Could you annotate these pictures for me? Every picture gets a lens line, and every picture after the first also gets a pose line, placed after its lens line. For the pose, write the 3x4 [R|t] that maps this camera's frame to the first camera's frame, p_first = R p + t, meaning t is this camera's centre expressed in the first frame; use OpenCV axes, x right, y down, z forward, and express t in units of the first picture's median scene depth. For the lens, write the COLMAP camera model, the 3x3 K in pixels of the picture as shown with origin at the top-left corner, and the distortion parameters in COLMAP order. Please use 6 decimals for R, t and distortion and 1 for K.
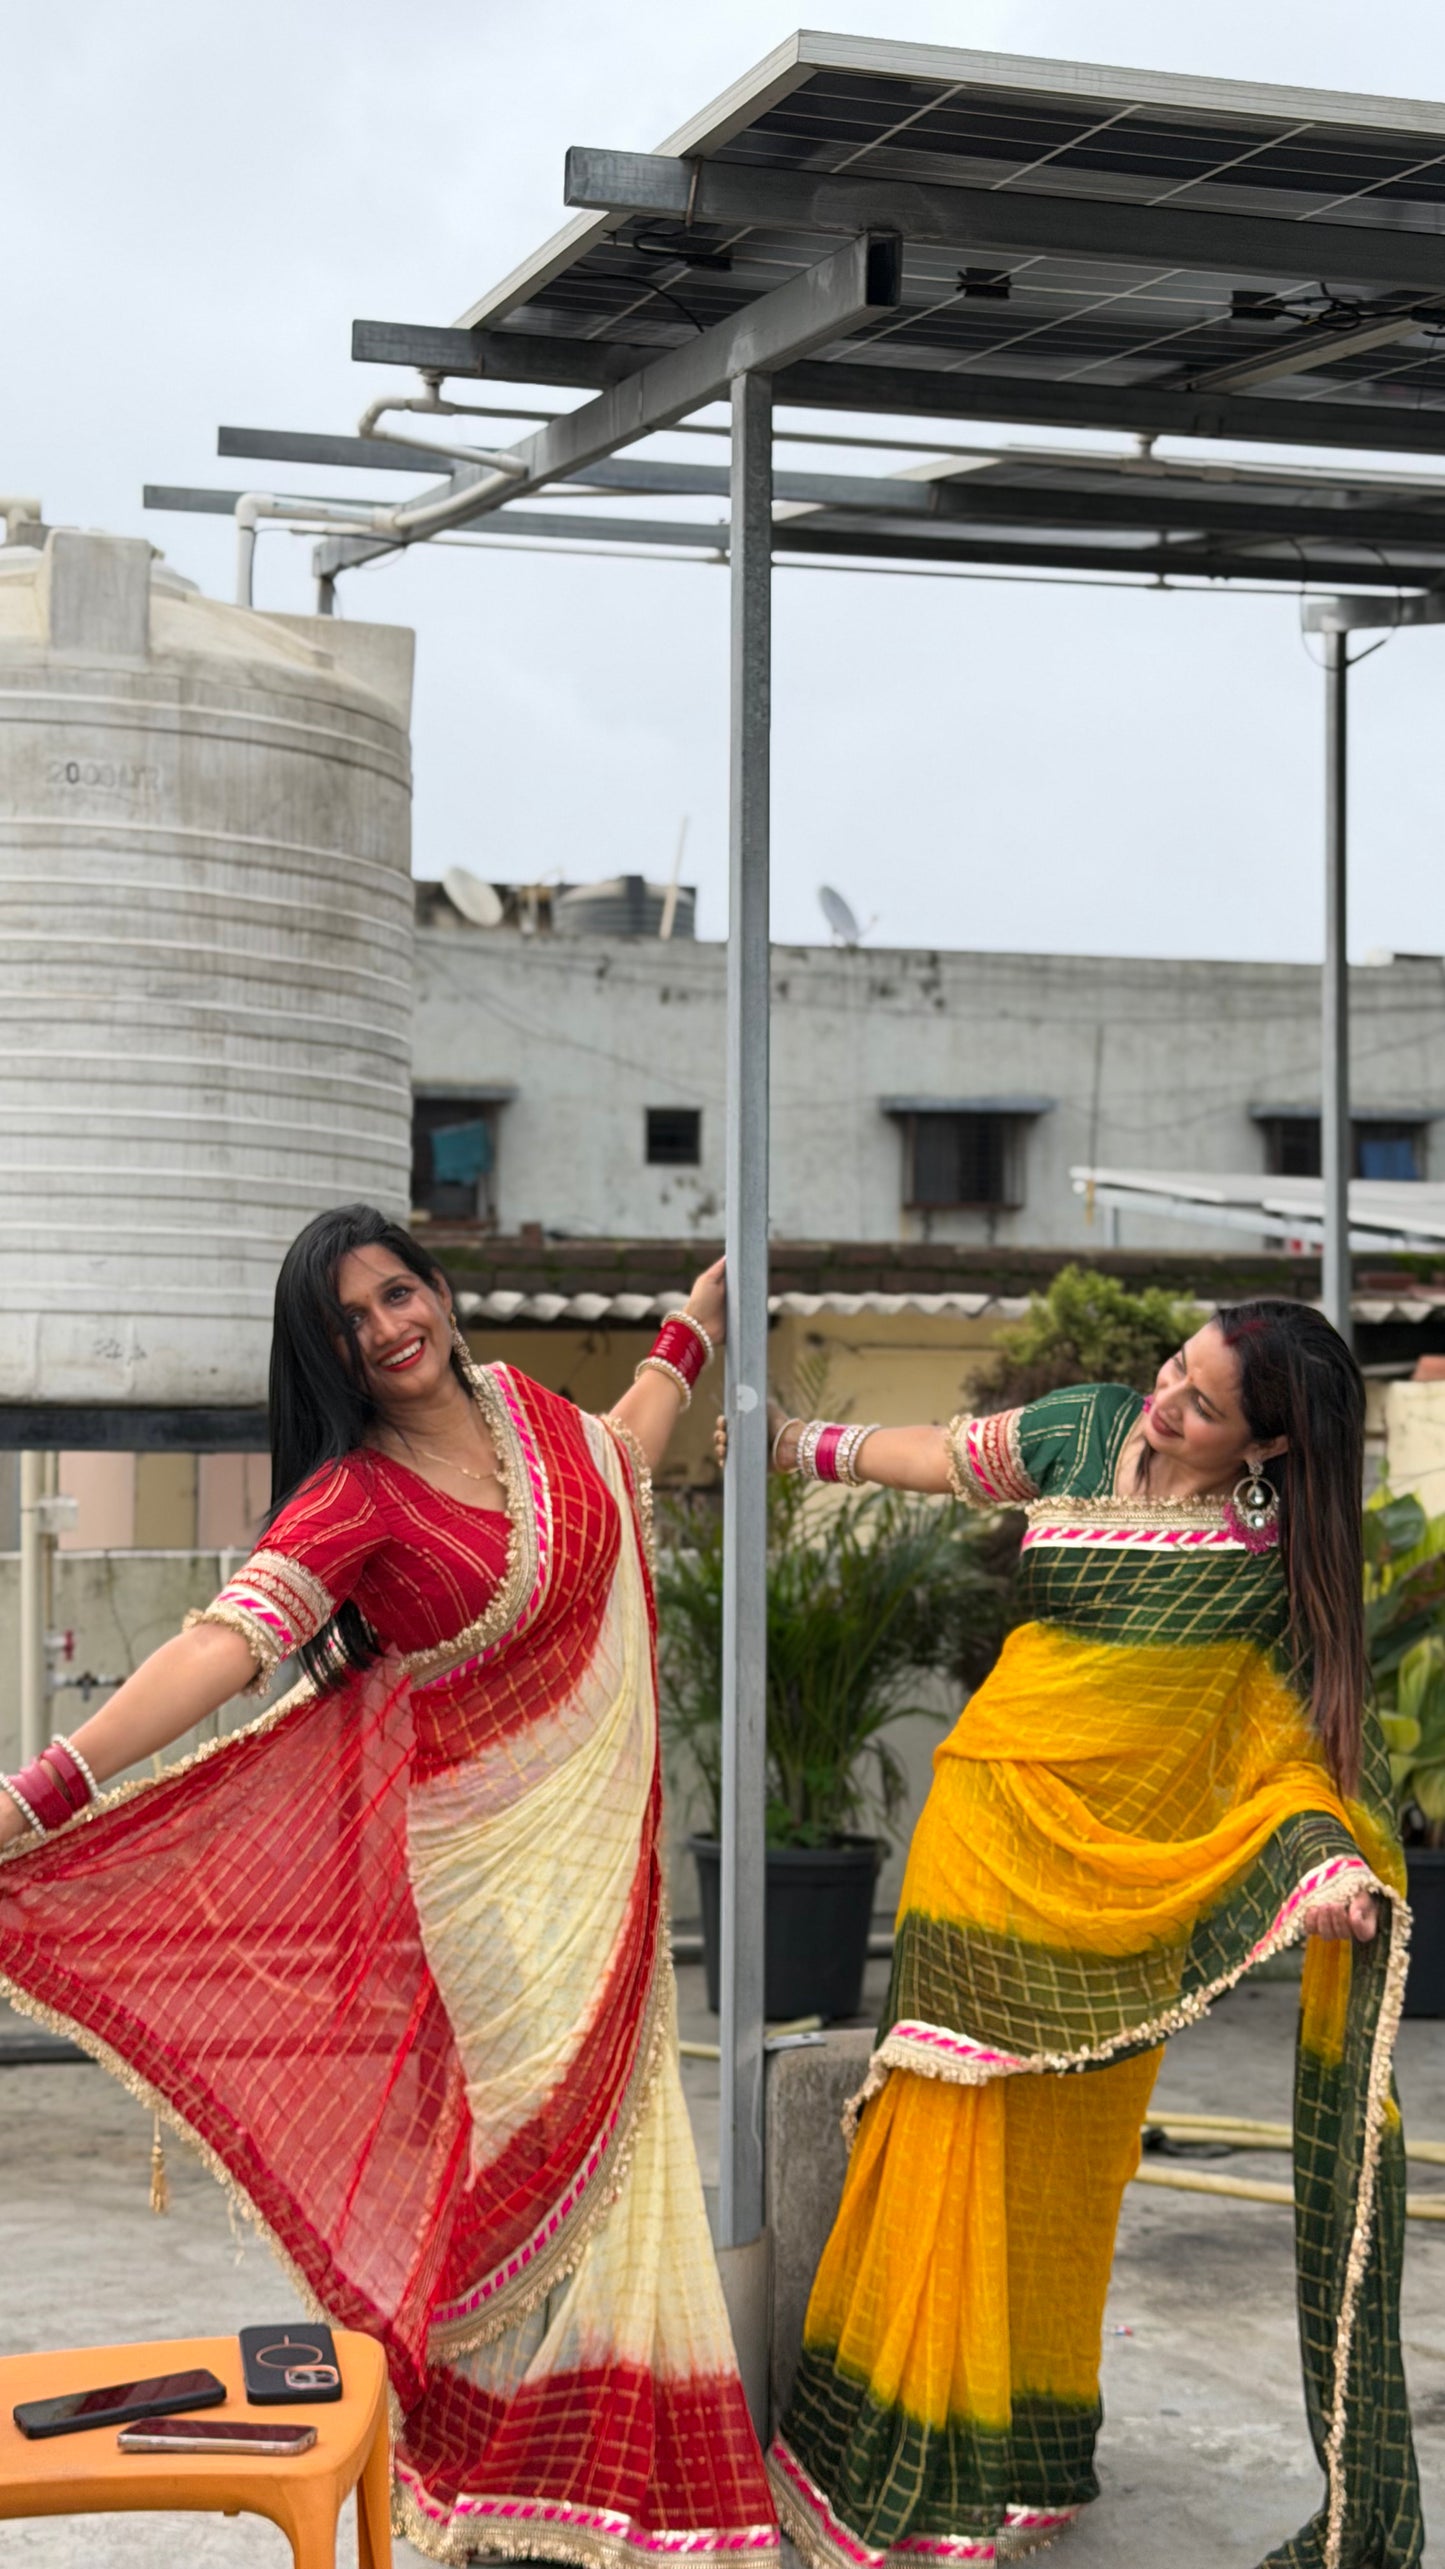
lens RADIAL K [[3027.0, 0, 694.1], [0, 3027.0, 1318.2], [0, 0, 1]] dist [0.123831, -0.374465]
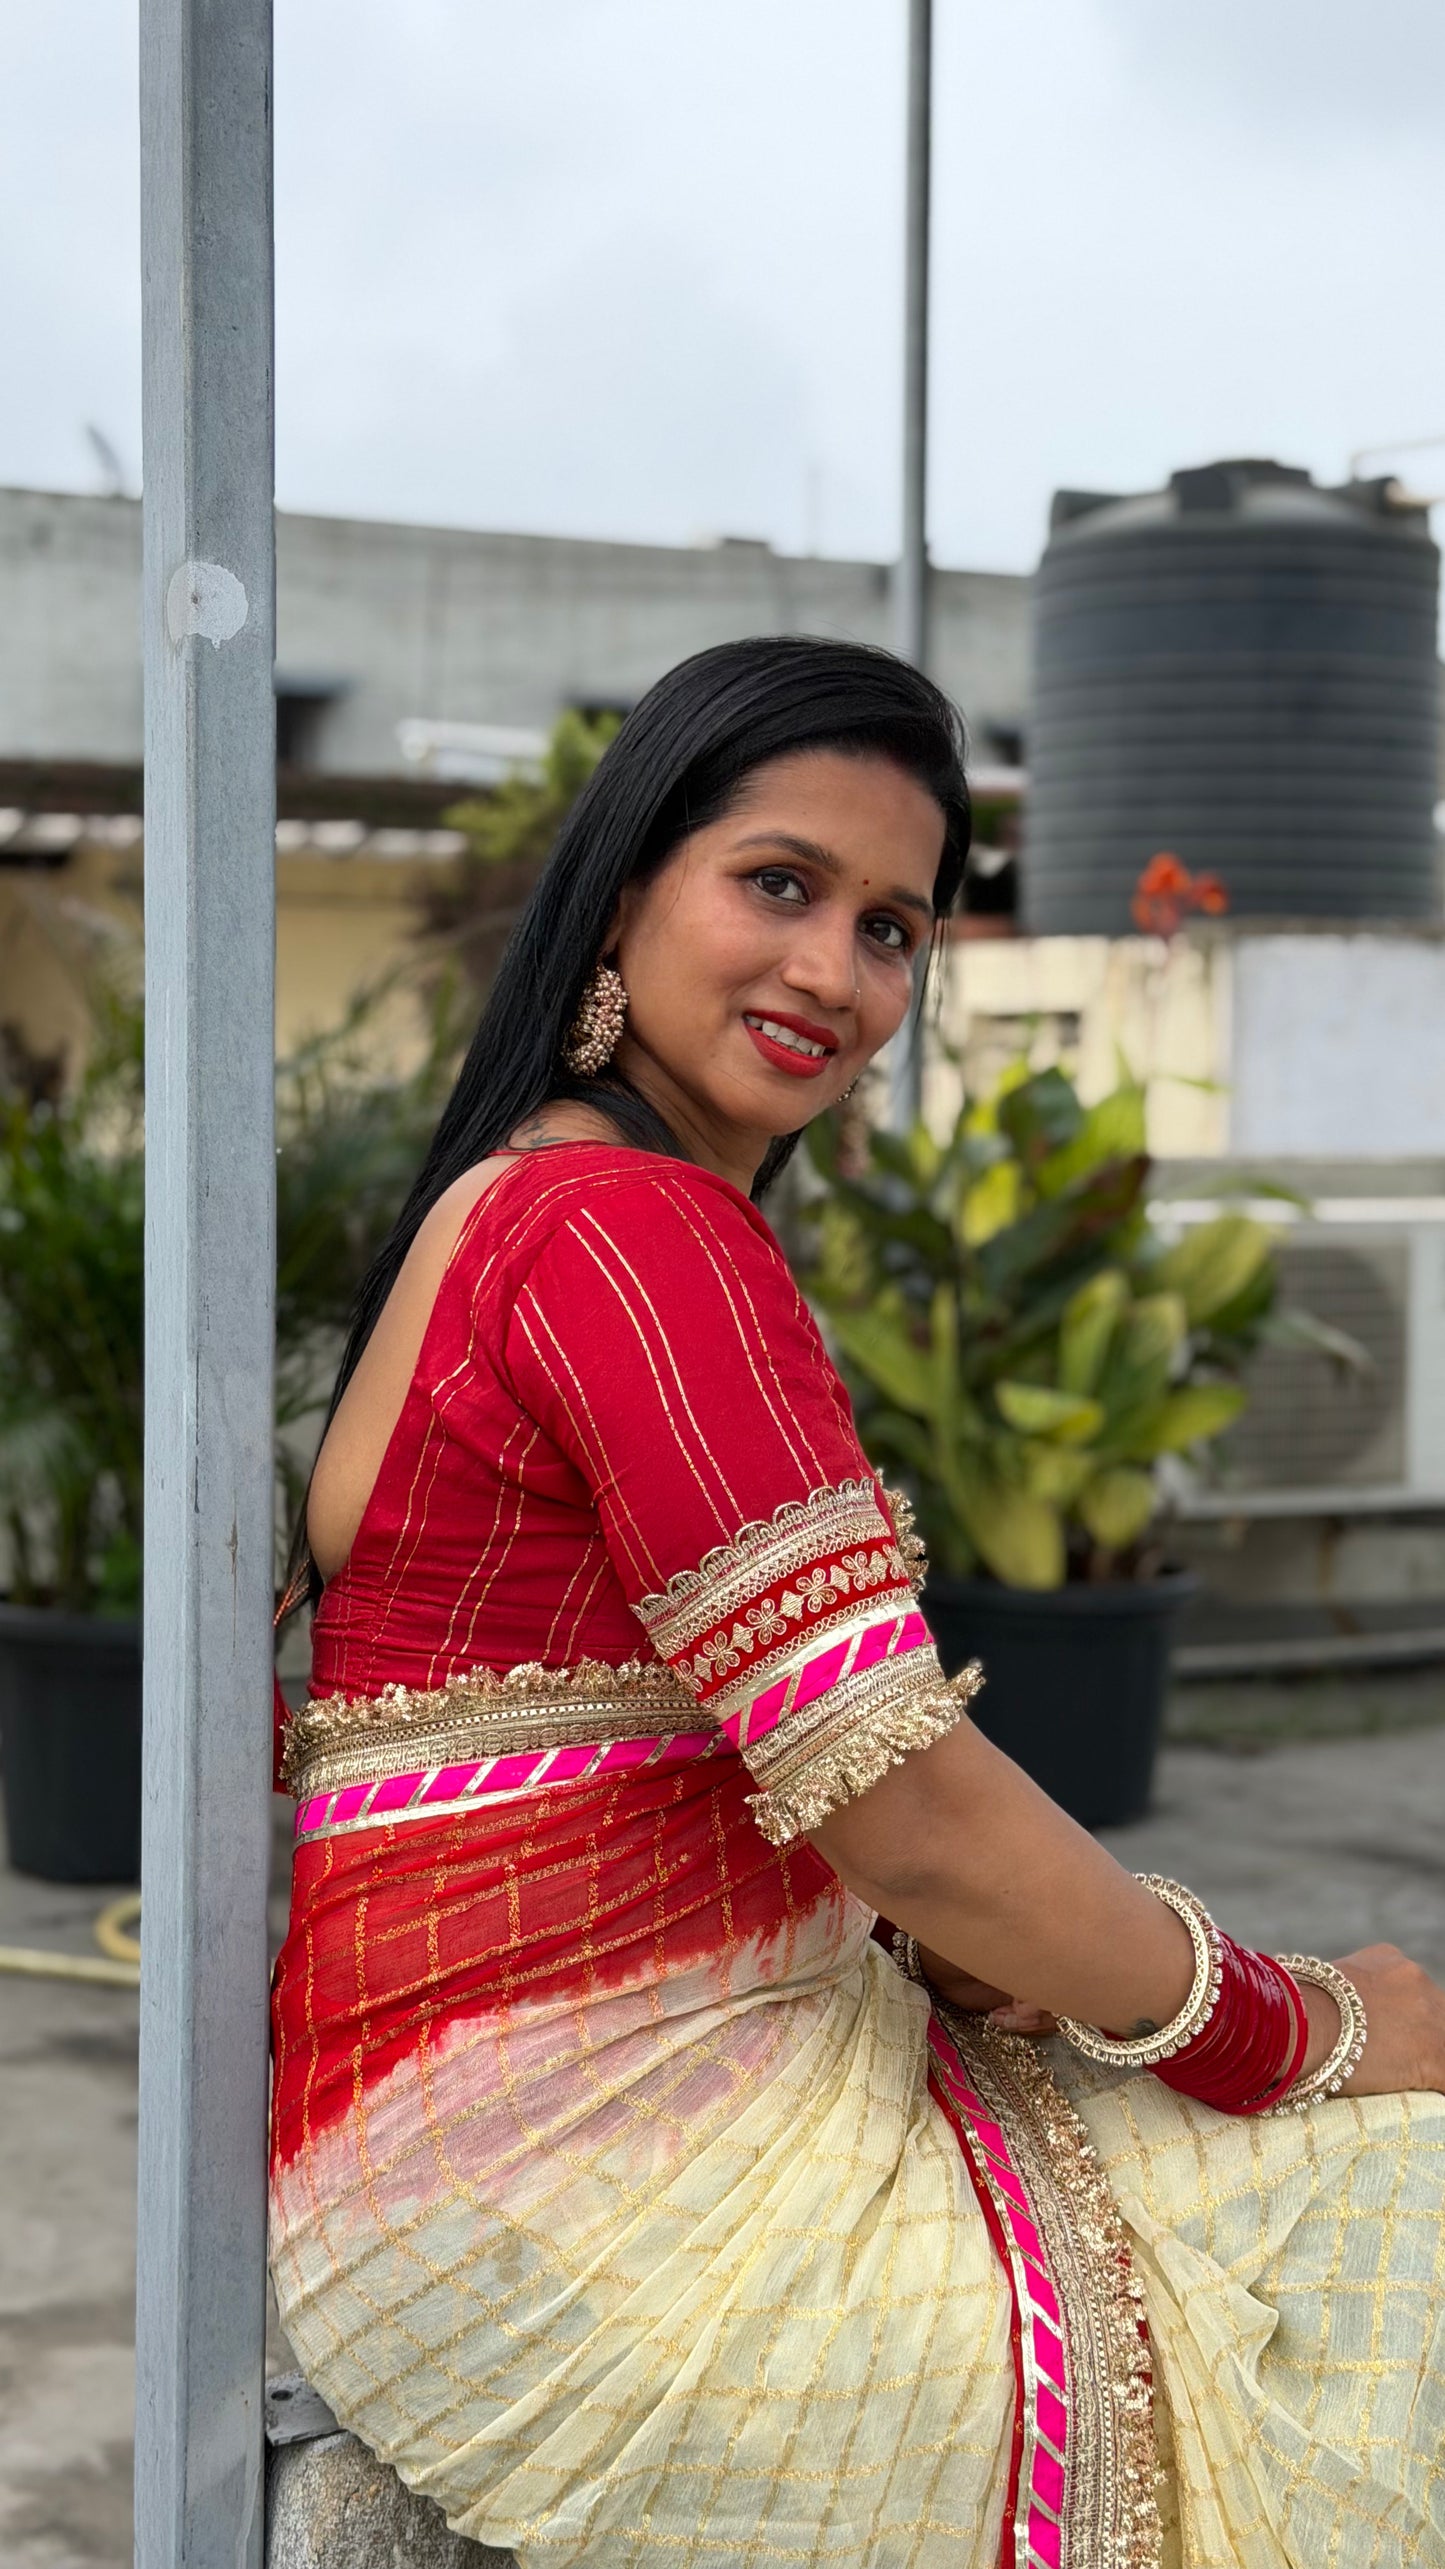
lens RADIAL K [[3027.0, 0, 694.1], [0, 3027.0, 1318.2], [0, 0, 1]] dist [0.123831, -0.374465]
pose [[0.971223, -0.022508, 0.237105, -0.006224], [-0.005868, 0.992961, 0.118297, 0.034609], [-0.238098, -0.116284, 0.964255, 0.364786]]
